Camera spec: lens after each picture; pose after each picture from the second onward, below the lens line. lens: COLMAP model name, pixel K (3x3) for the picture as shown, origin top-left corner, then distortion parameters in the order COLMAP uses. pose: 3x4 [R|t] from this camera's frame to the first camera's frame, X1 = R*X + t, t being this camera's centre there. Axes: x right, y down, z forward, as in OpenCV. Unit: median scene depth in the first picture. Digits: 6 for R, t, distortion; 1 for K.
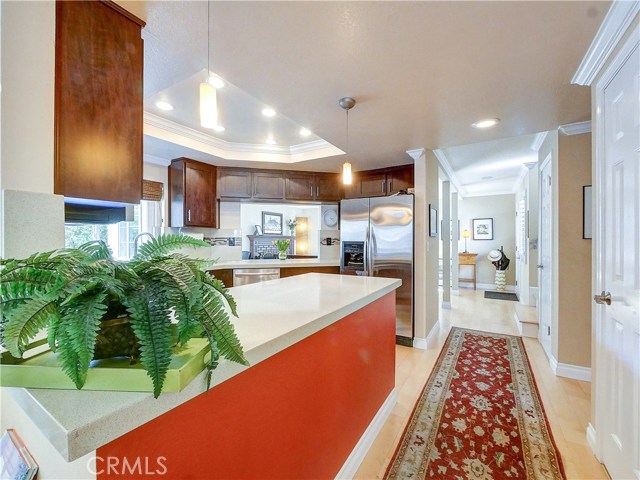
lens RADIAL K [[274.9, 0, 319.2], [0, 274.9, 240.0], [0, 0, 1]] dist [-0.001039, 0.000918]
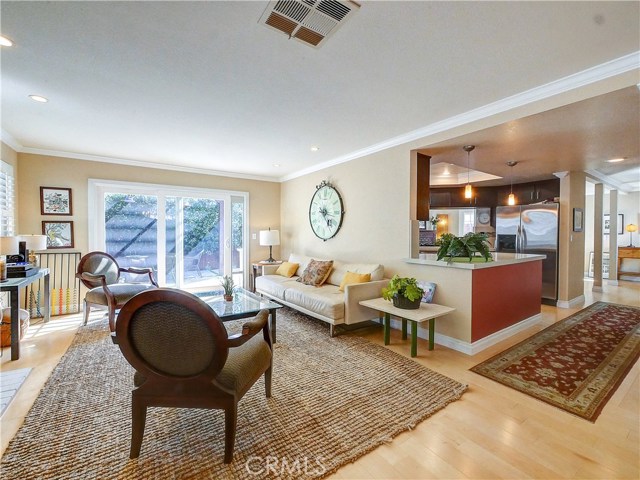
lens RADIAL K [[274.9, 0, 307.1], [0, 274.9, 238.3], [0, 0, 1]] dist [-0.001039, 0.000918]
pose [[0.905108, 0.008754, -0.425091, -0.209433], [-0.001646, 0.999853, 0.017084, 0.001439], [0.425178, -0.014764, 0.904989, -0.764187]]
